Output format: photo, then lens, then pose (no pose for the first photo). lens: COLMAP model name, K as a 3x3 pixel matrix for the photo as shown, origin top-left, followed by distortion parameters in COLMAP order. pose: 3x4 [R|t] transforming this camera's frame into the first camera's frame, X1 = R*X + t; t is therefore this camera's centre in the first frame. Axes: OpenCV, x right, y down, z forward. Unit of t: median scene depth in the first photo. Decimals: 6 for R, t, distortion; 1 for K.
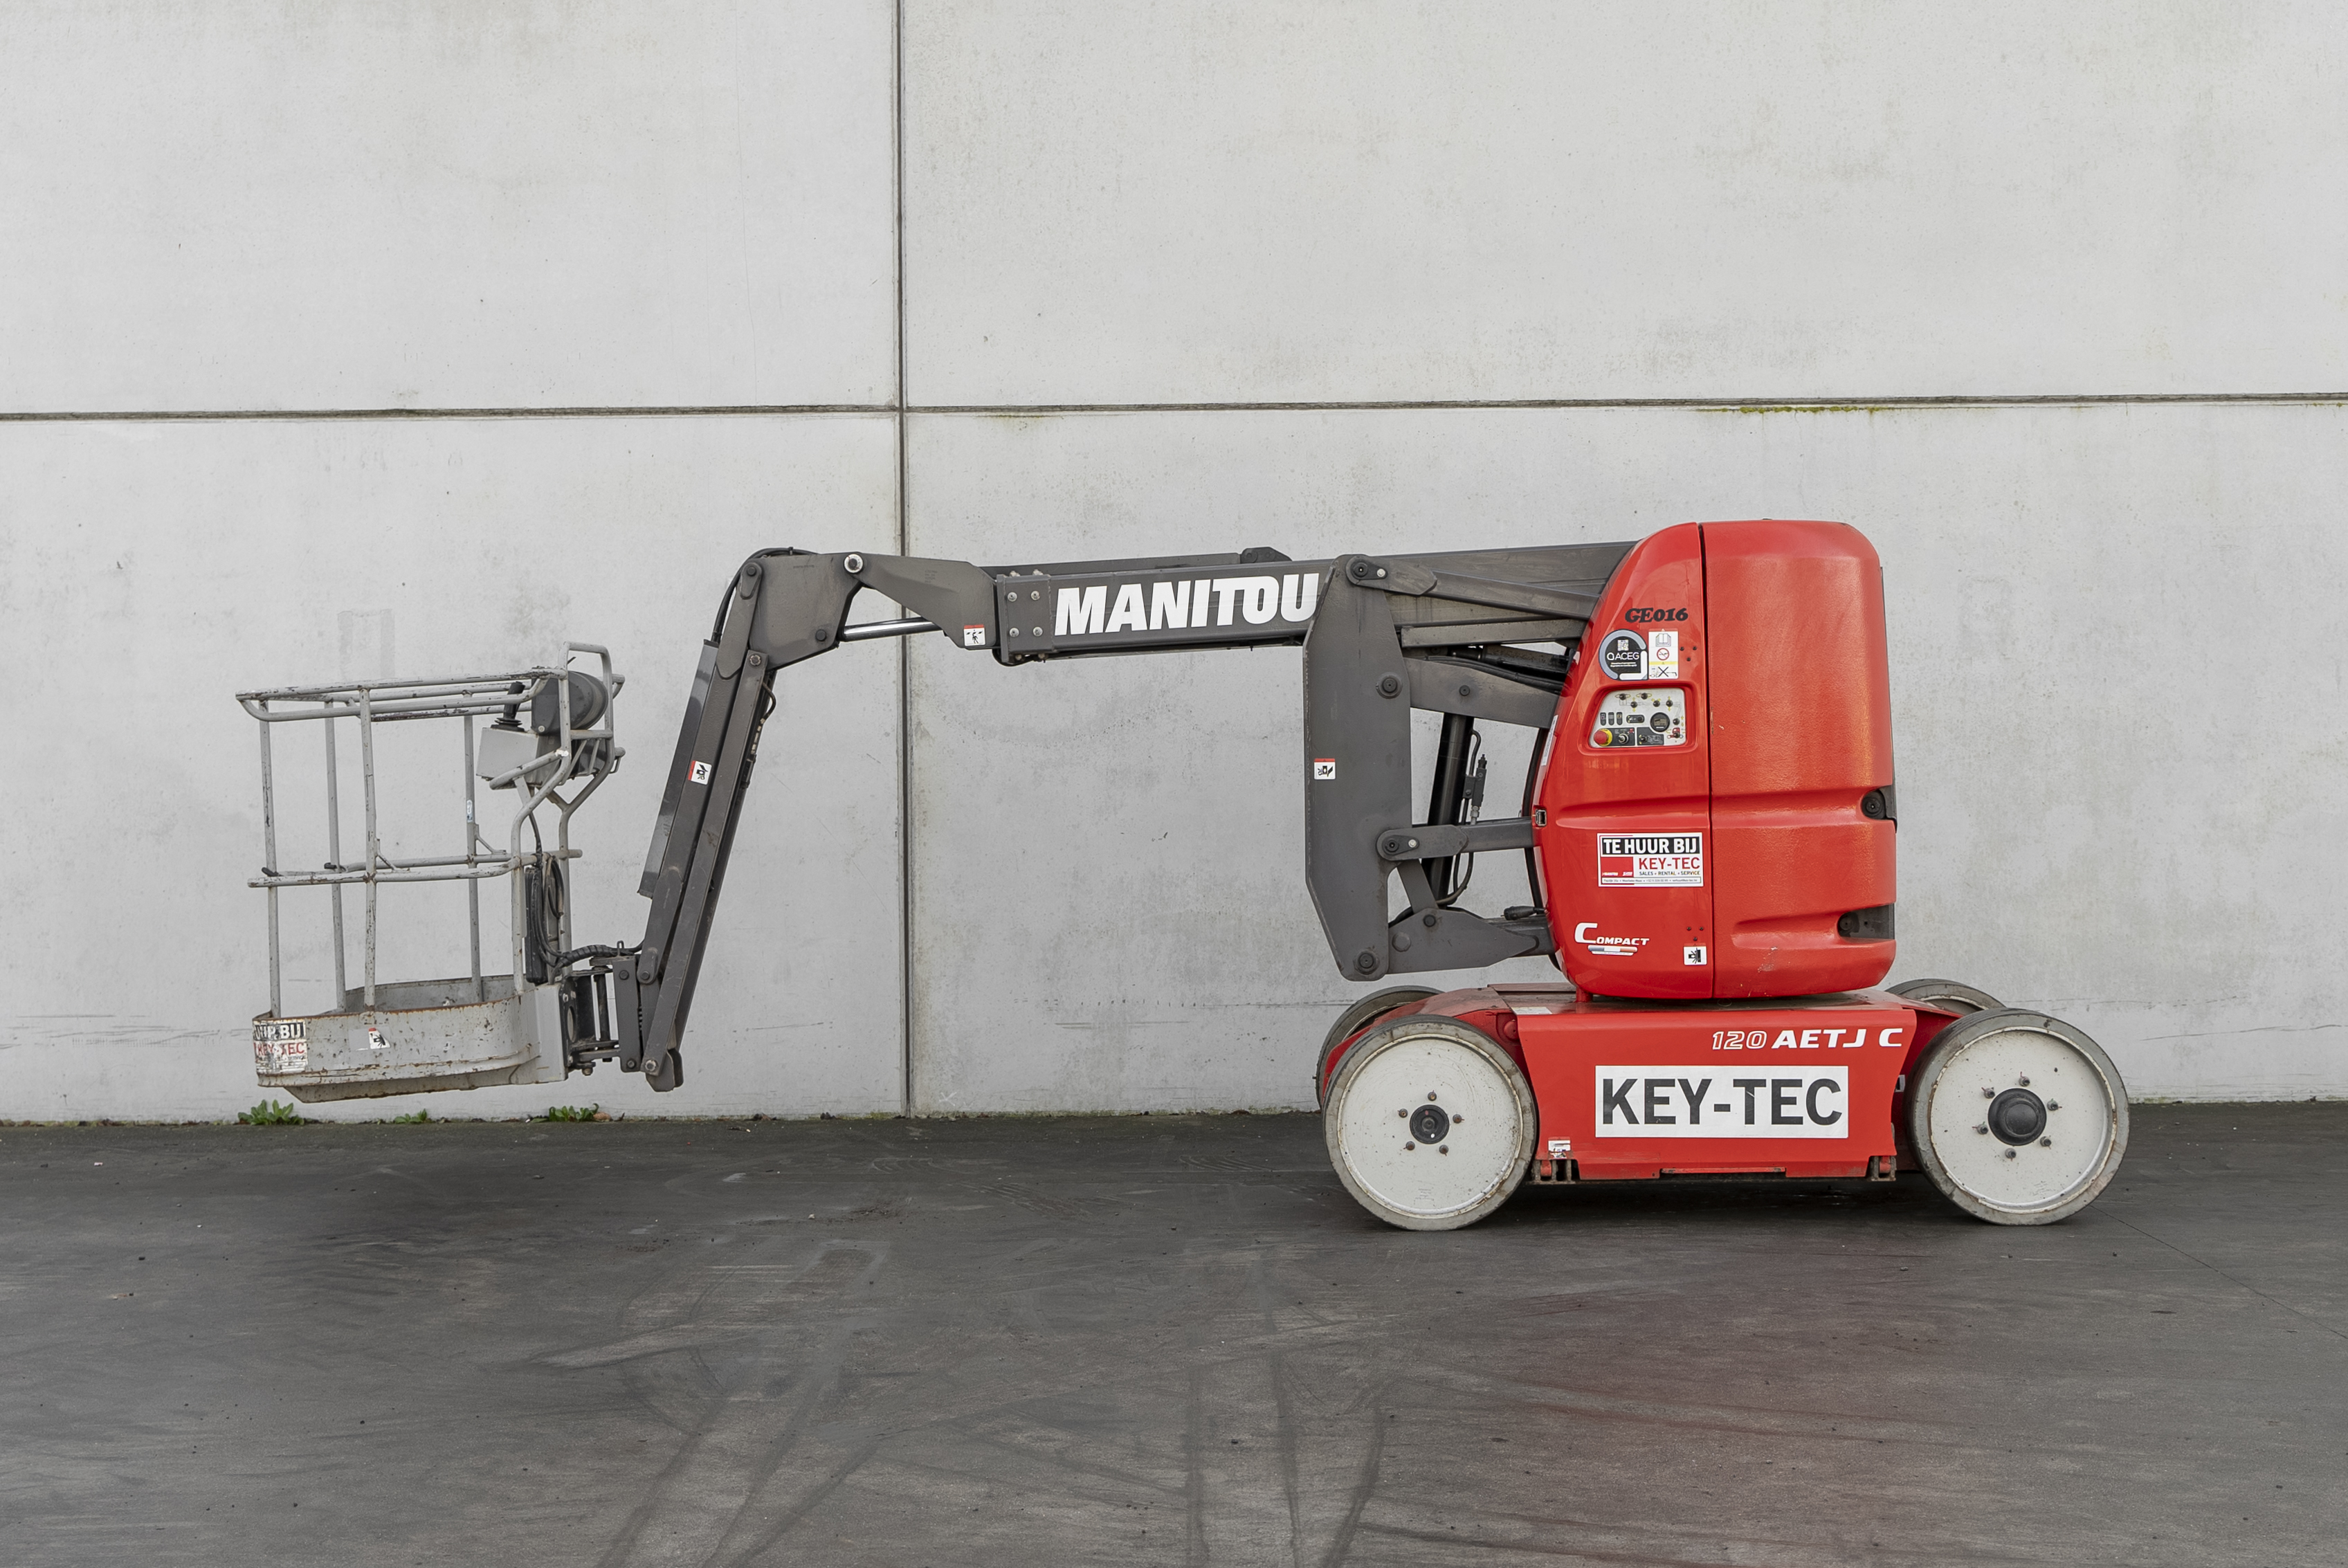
lens RADIAL K [[3075.7, 0, 1158.5], [0, 3075.7, 732.7], [0, 0, 1]] dist [-0.007705, 0.000000]
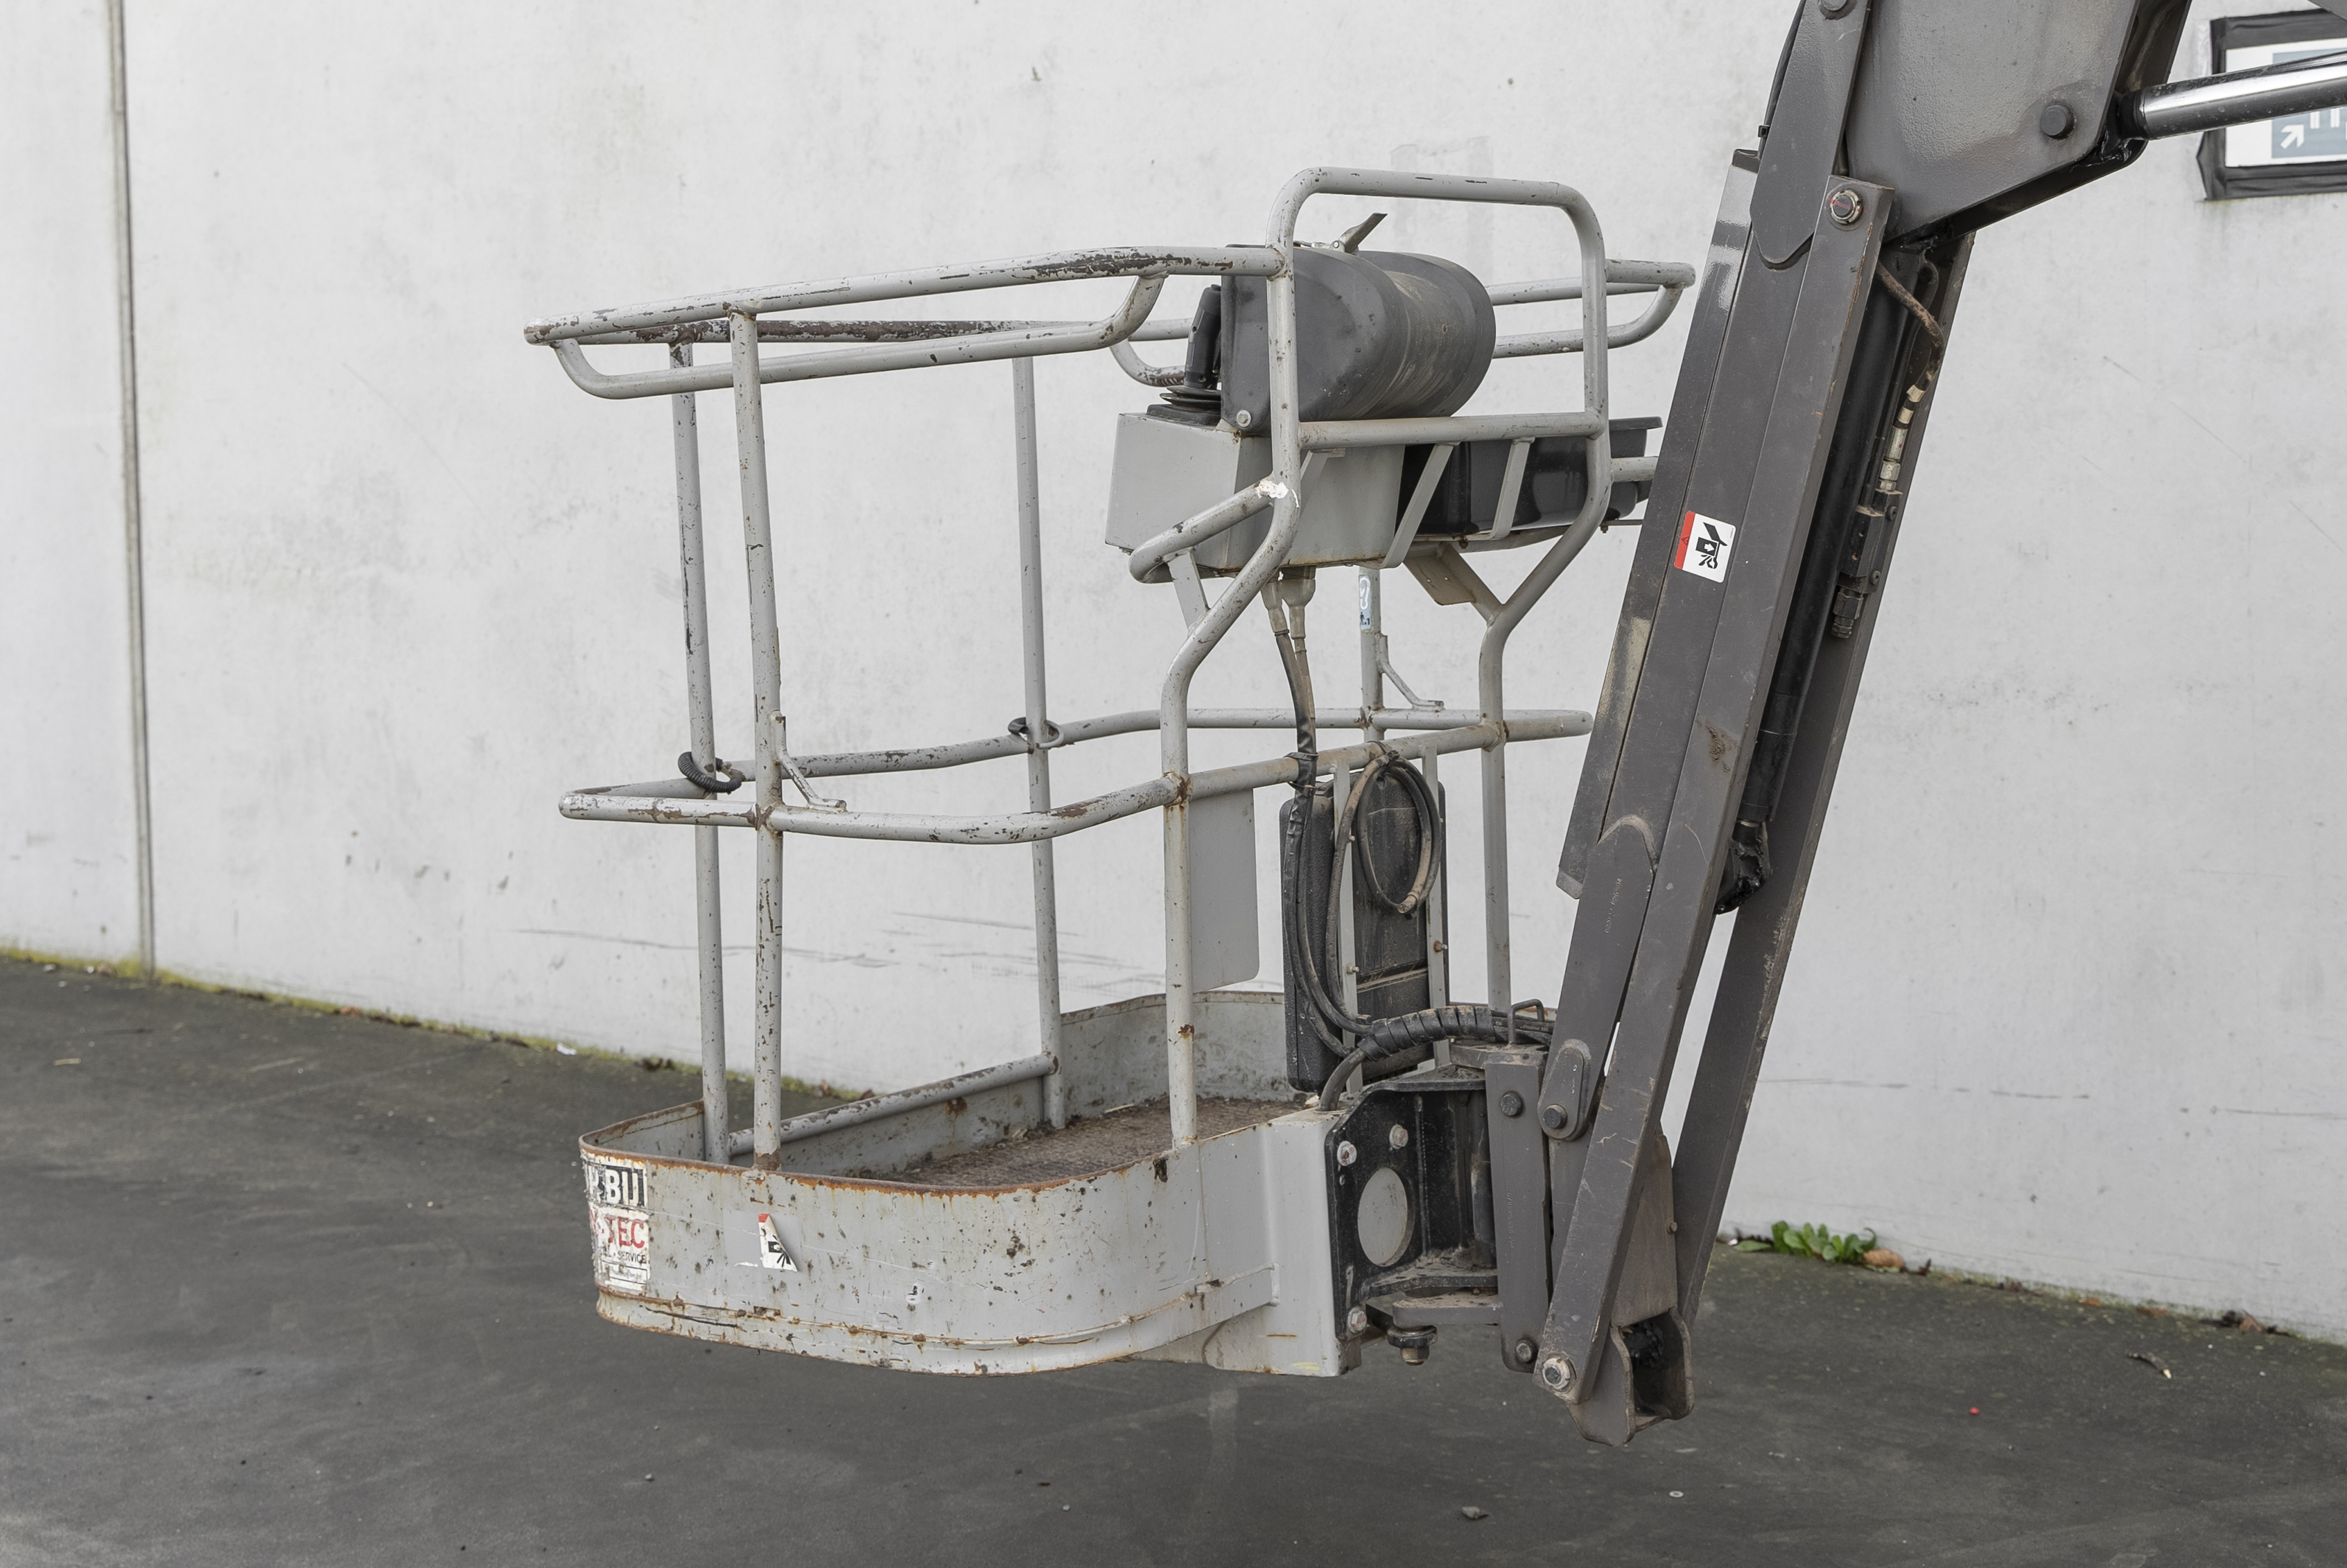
lens RADIAL K [[3312.7, 0, 1115.2], [0, 3312.7, 672.3], [0, 0, 1]] dist [0.002220, 0.000000]
pose [[0.797692, 0.053158, -0.600718, 0.015367], [0.005072, 0.995481, 0.094827, -0.006732], [0.603044, -0.078689, 0.793817, 0.554365]]
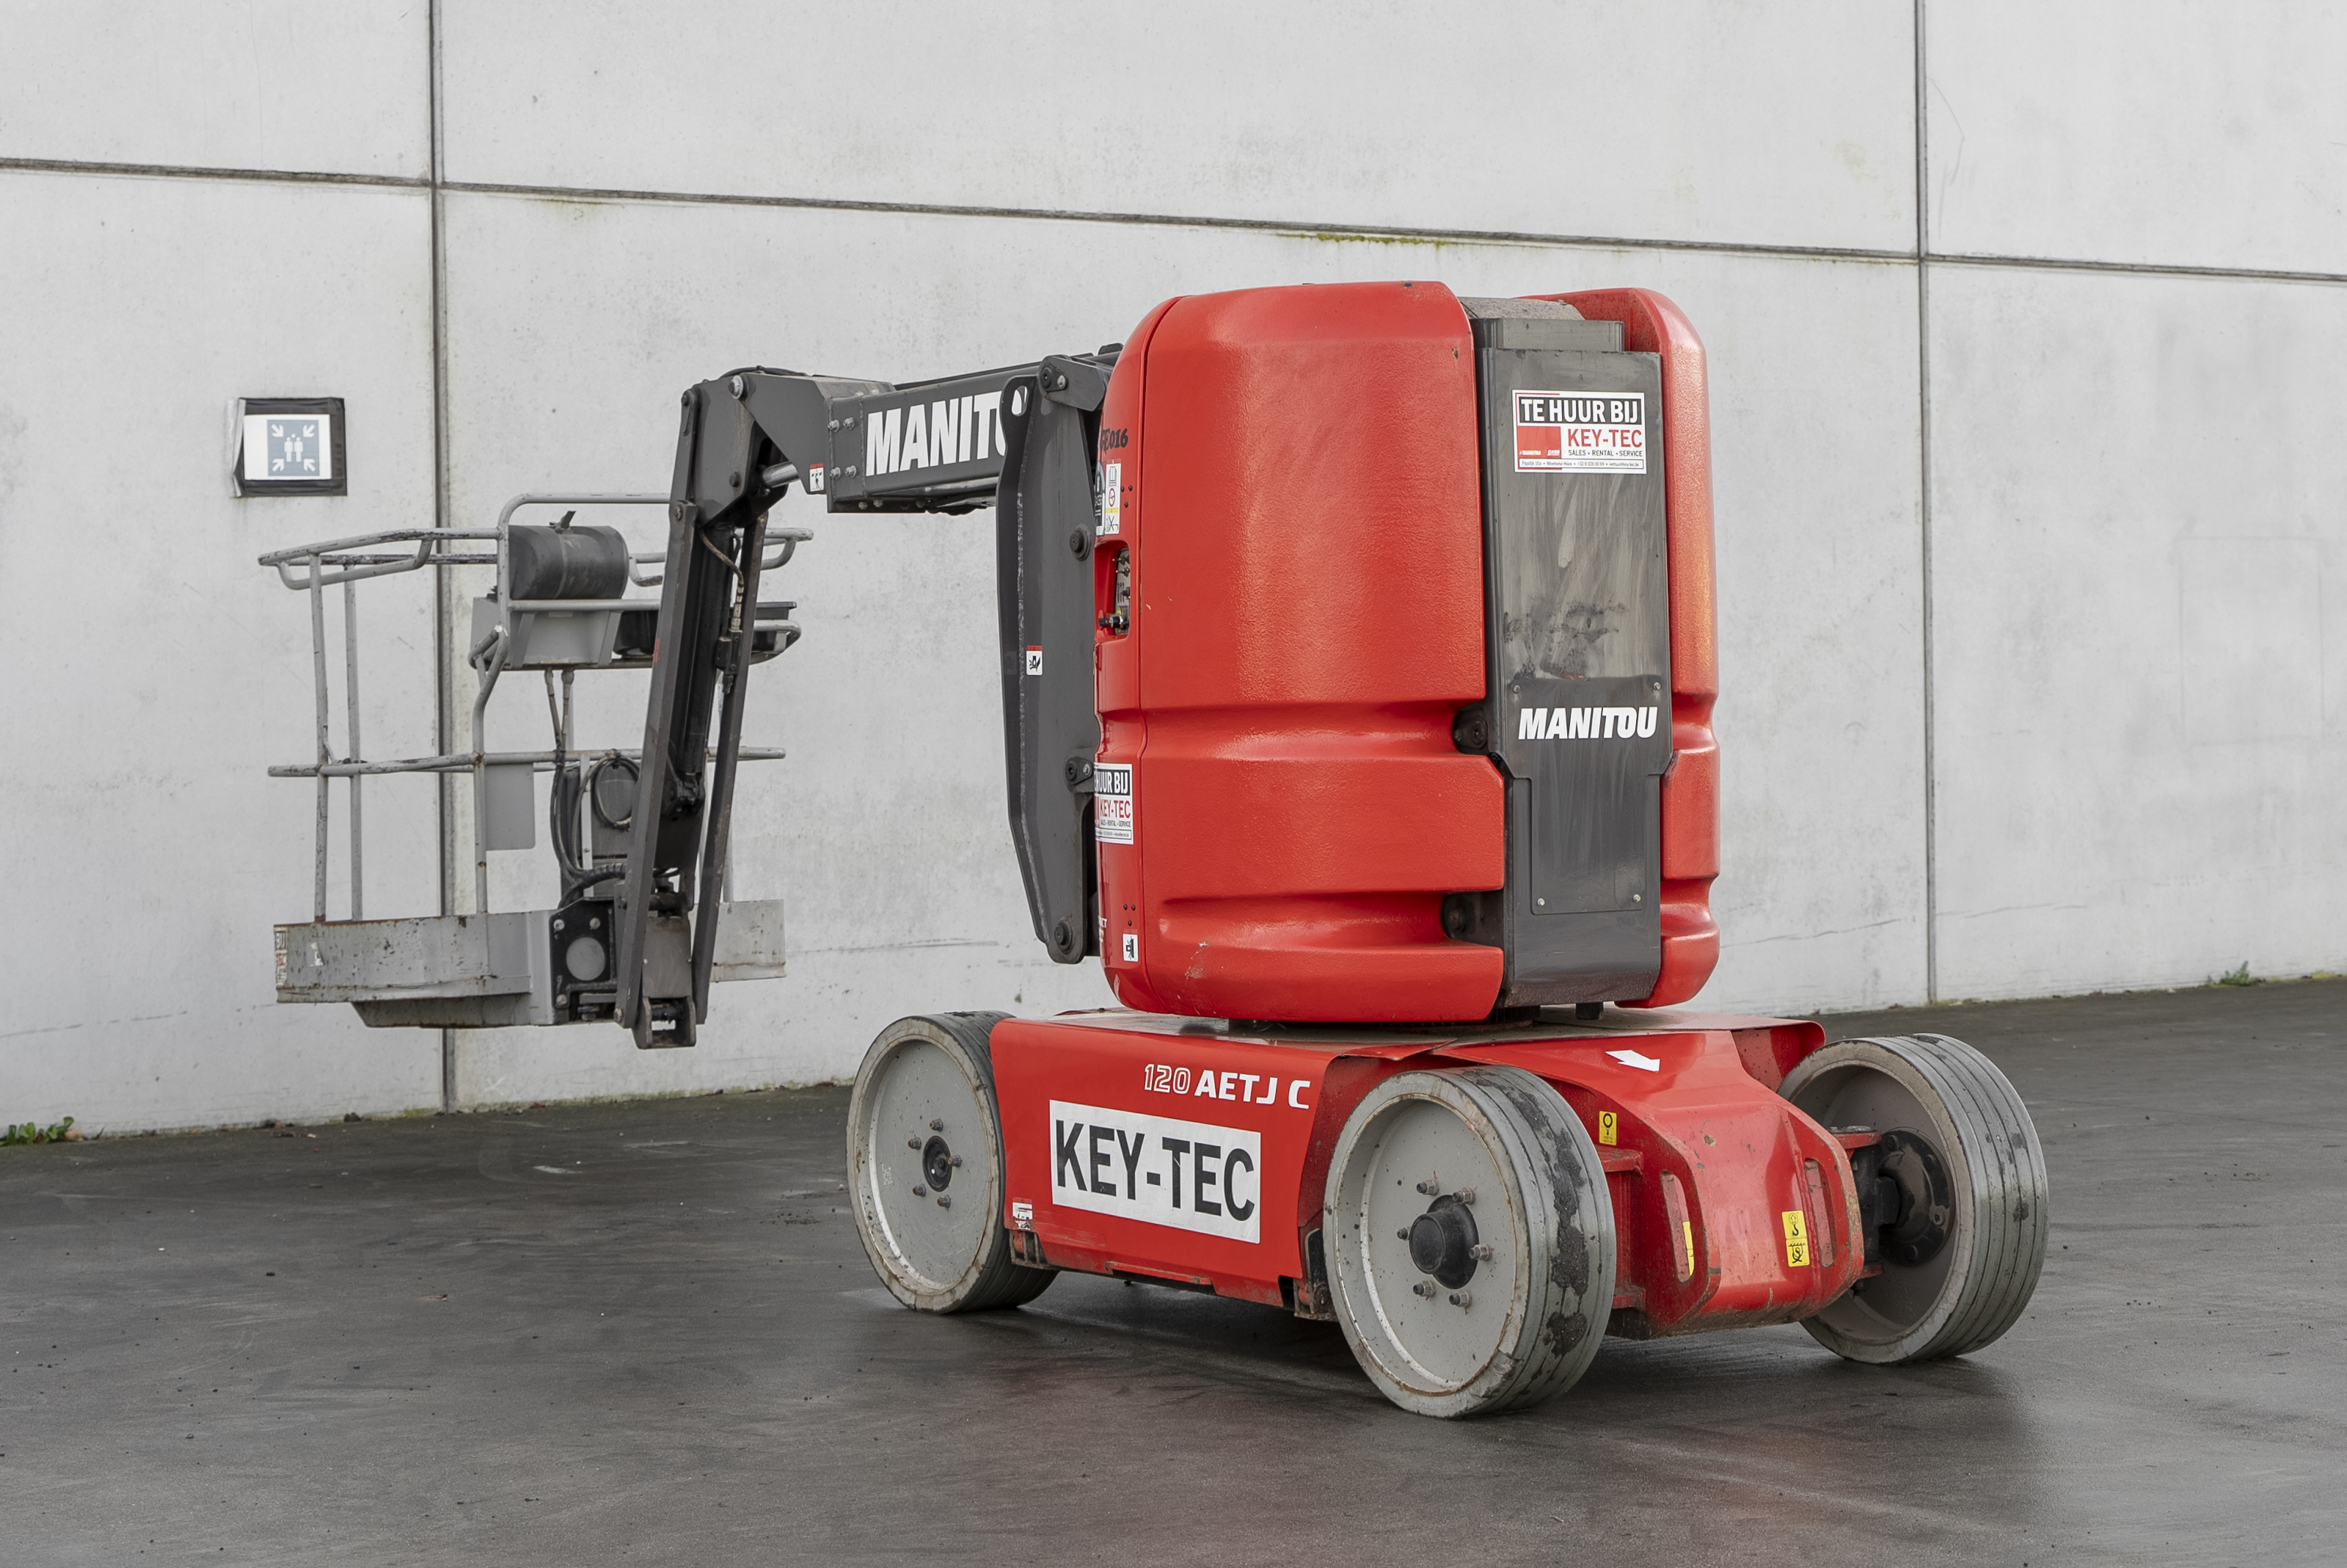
lens RADIAL K [[5005.2, 0, 1143.6], [0, 5005.2, 650.3], [0, 0, 1]] dist [0.005383, 0.000000]
pose [[0.819733, -0.000721, 0.572746, -0.651432], [0.001662, 0.999998, -0.001120, 0.011902], [-0.572744, 0.001870, 0.819732, -0.117423]]
